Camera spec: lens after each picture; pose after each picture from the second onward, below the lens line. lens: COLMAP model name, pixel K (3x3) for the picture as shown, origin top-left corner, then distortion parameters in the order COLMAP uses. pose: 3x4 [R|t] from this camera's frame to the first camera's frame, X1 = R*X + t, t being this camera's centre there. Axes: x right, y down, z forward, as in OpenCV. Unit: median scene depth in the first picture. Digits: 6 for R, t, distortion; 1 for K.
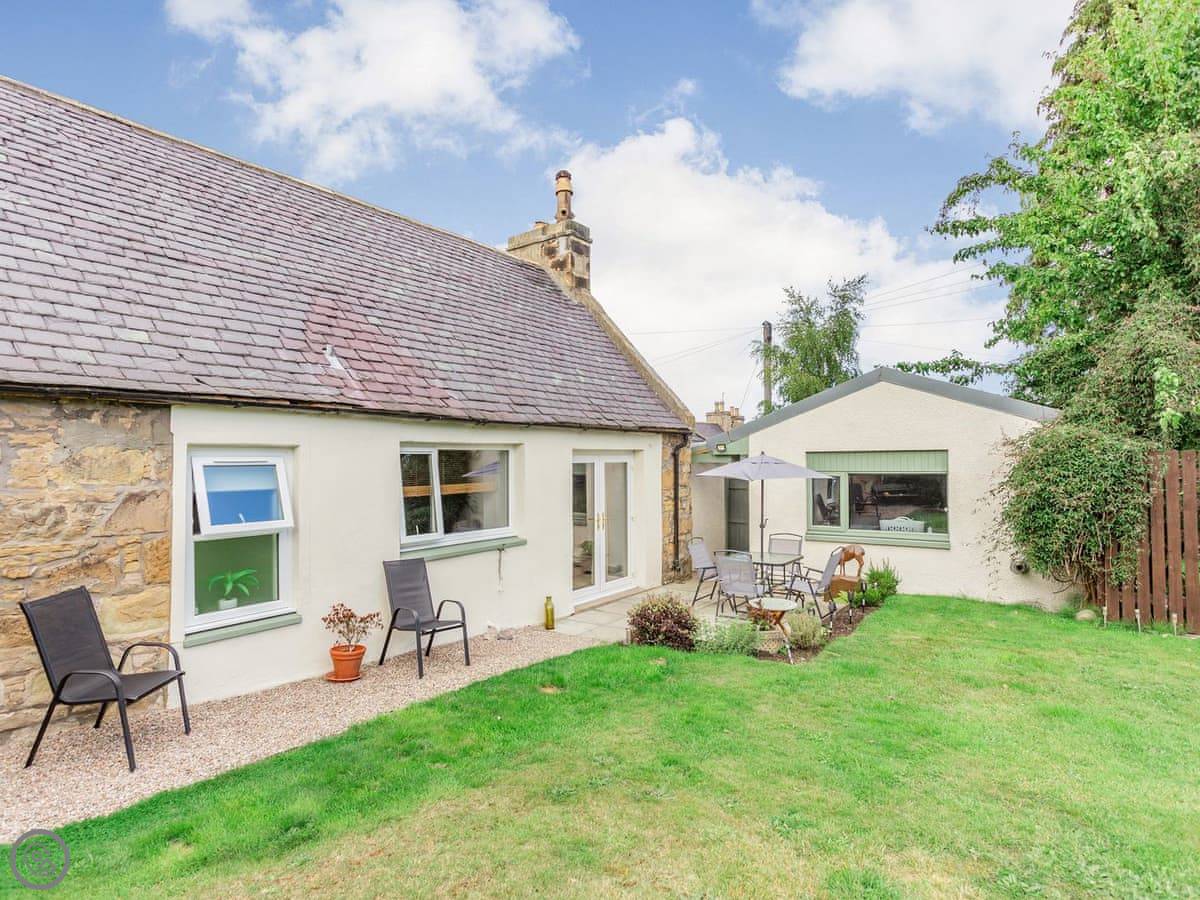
lens RADIAL K [[645.8, 0, 650.8], [0, 645.8, 447.1], [0, 0, 1]] dist [-0.002589, 0.000690]
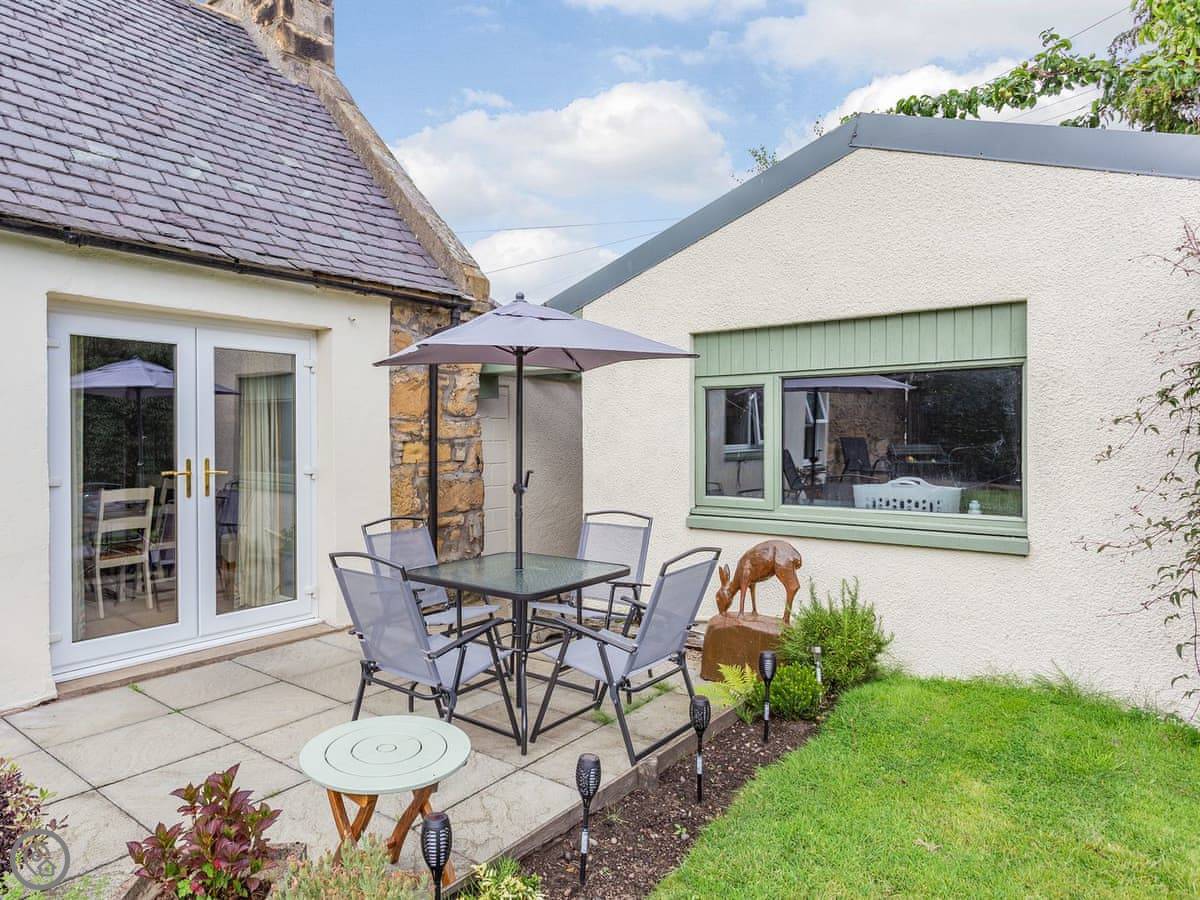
lens RADIAL K [[690.1, 0, 603.9], [0, 690.1, 443.2], [0, 0, 1]] dist [-0.001211, 0.001976]
pose [[0.995596, 0.001503, -0.093732, 0.233917], [0.000782, 0.999704, 0.024334, 0.075803], [0.093741, -0.024300, 0.995300, 0.533105]]
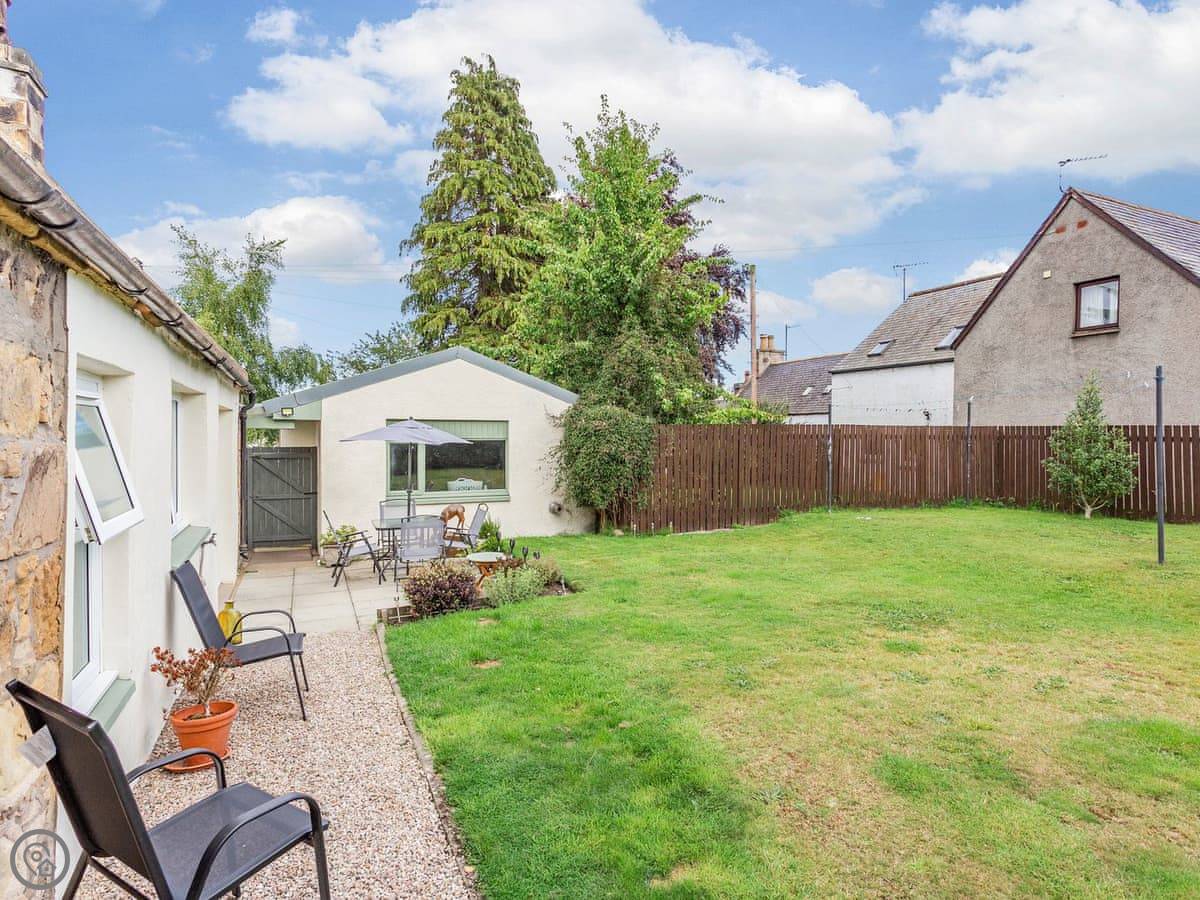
lens RADIAL K [[626.8, 0, 598.8], [0, 626.8, 437.3], [0, 0, 1]] dist [-0.000210, 0.000104]
pose [[0.524052, 0.006684, 0.851660, -0.447219], [-0.025915, 0.999631, 0.008101, 0.019973], [-0.851292, -0.026316, 0.524032, 0.211872]]
